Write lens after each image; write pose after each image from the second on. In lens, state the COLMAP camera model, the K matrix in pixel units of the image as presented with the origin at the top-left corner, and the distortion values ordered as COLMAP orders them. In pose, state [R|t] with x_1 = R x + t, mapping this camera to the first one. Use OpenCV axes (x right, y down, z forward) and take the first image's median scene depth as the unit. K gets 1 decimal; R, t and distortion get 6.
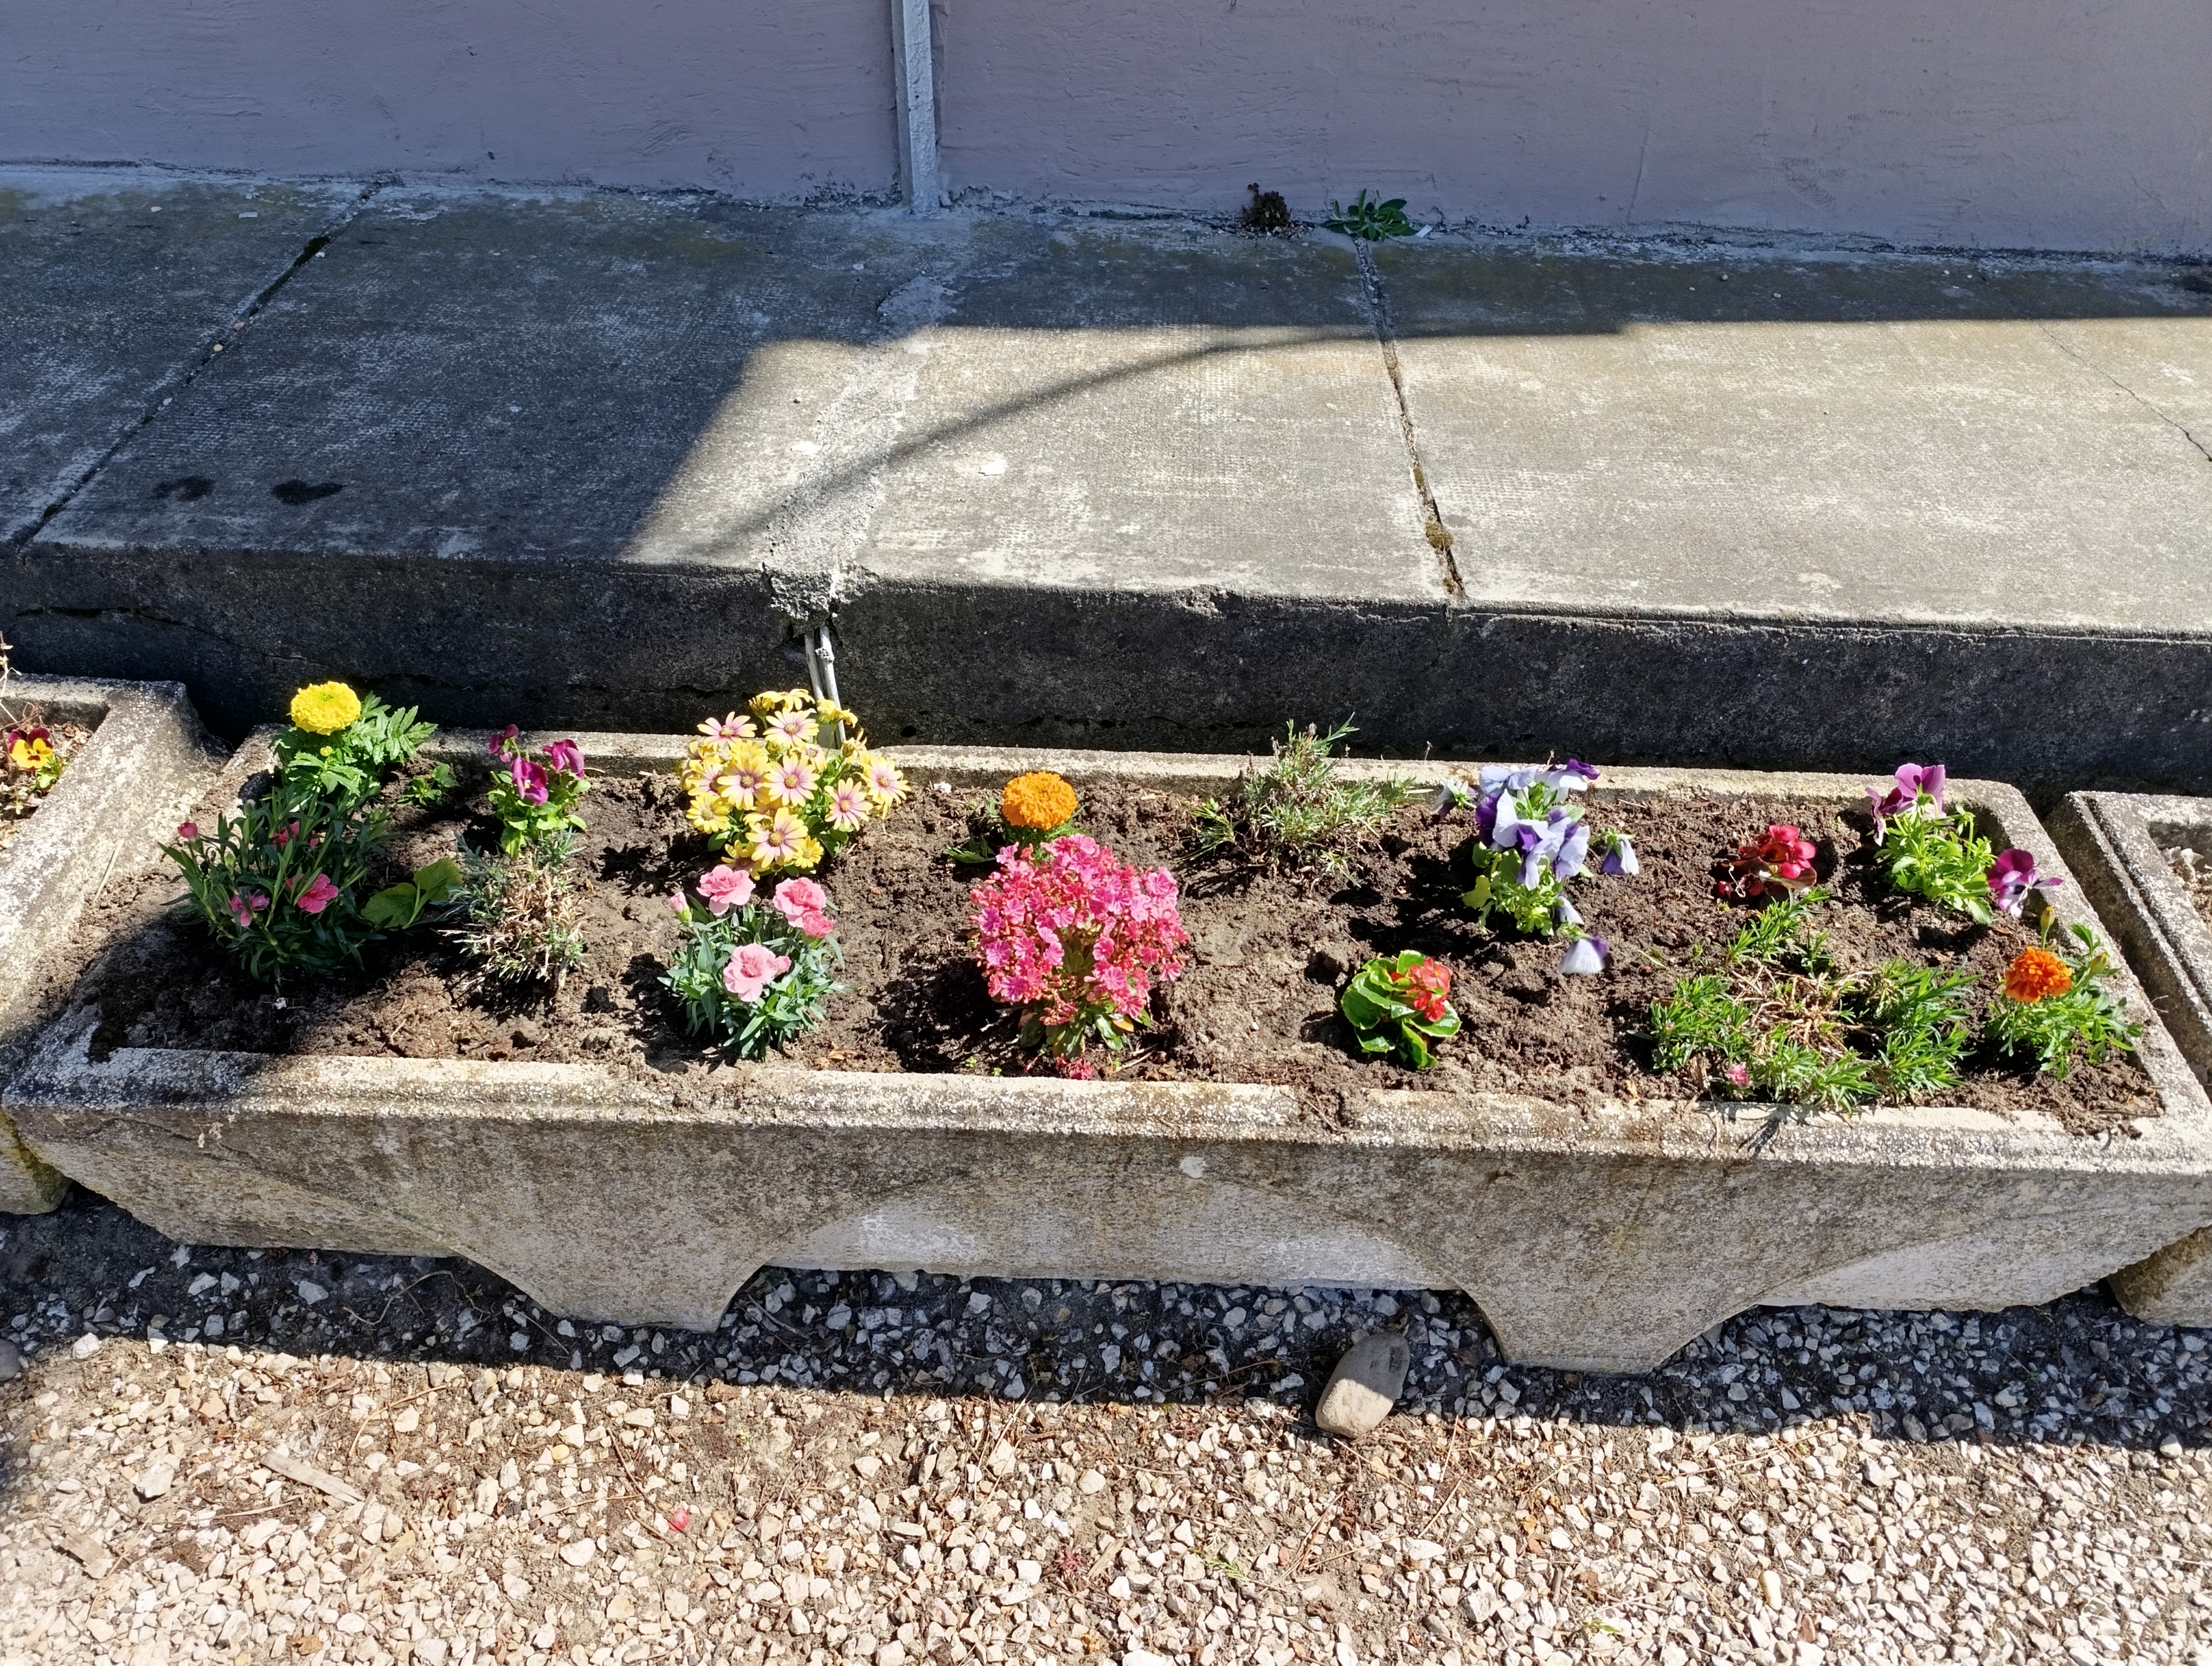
lens RADIAL K [[1697.1, 0, 1019.2], [0, 1697.1, 904.5], [0, 0, 1]] dist [0.025369, -0.029926]
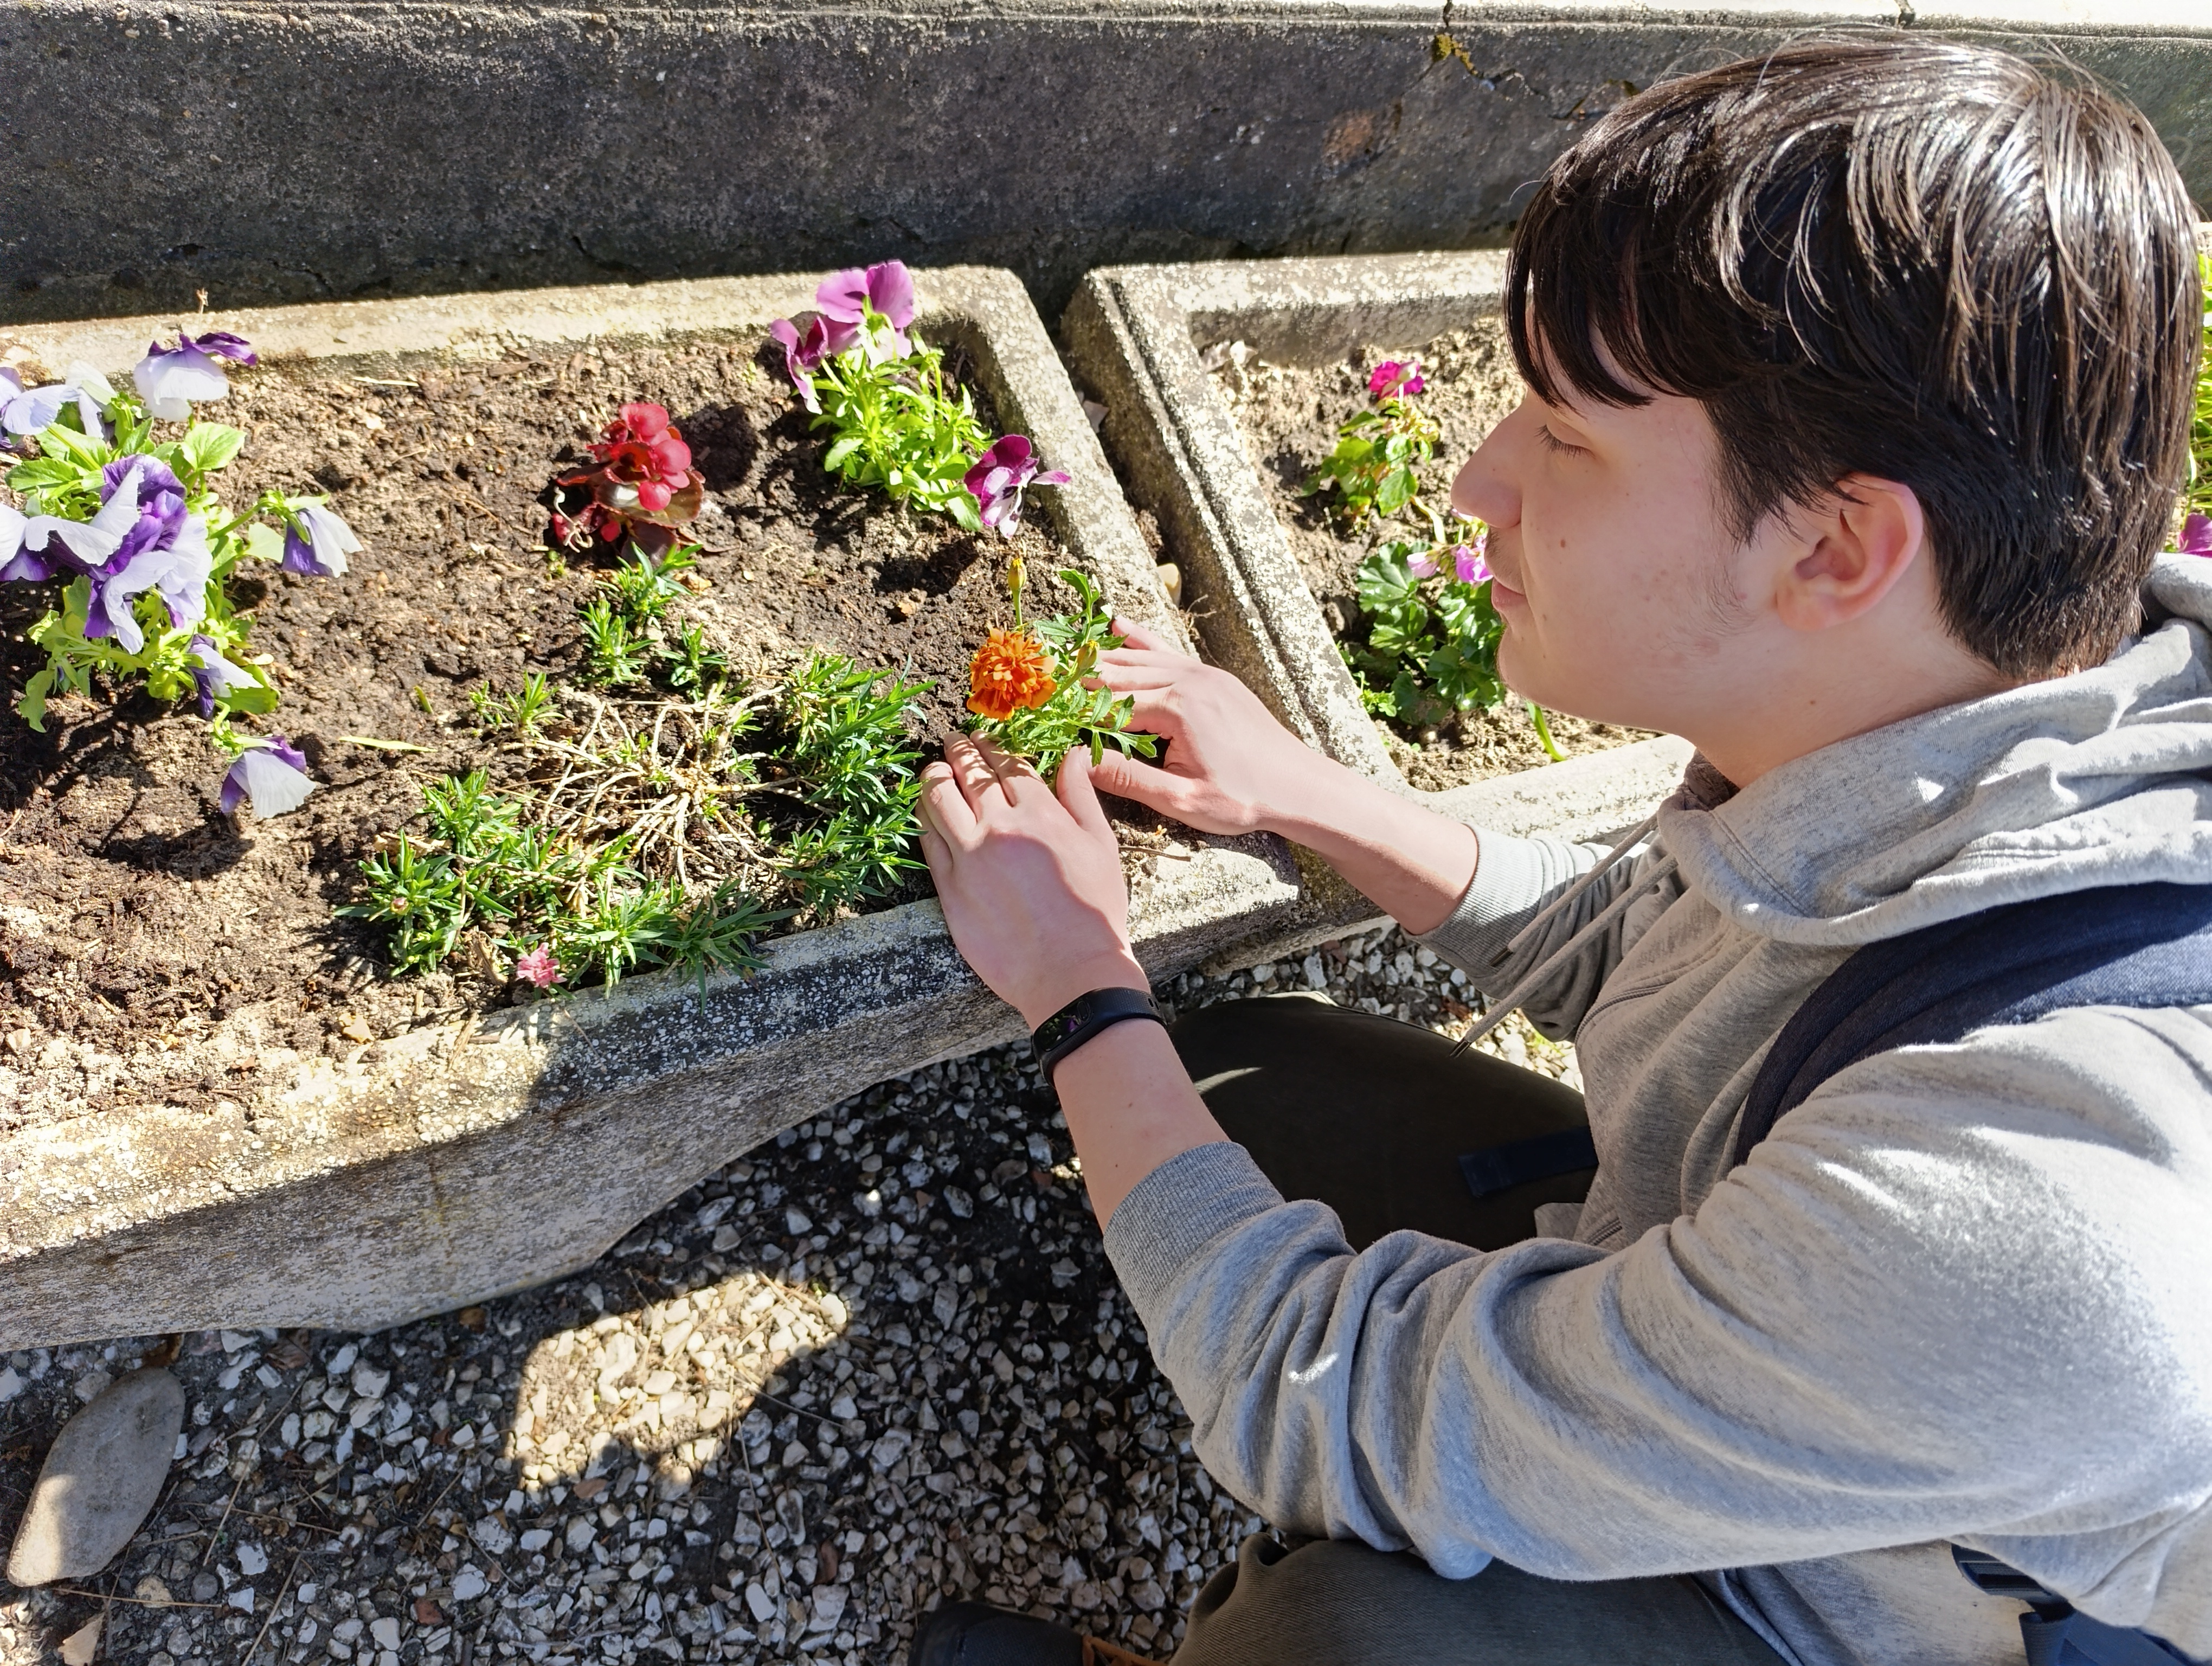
lens RADIAL K [[1477.9, 0, 1106.0], [0, 1477.9, 833.0], [0, 0, 1]] dist [0.023460, -0.039634]
pose [[0.884637, -0.245742, 0.396268, 0.355204], [0.074911, 0.913712, 0.399398, -0.104295], [-0.460224, -0.323637, 0.826712, 0.464702]]
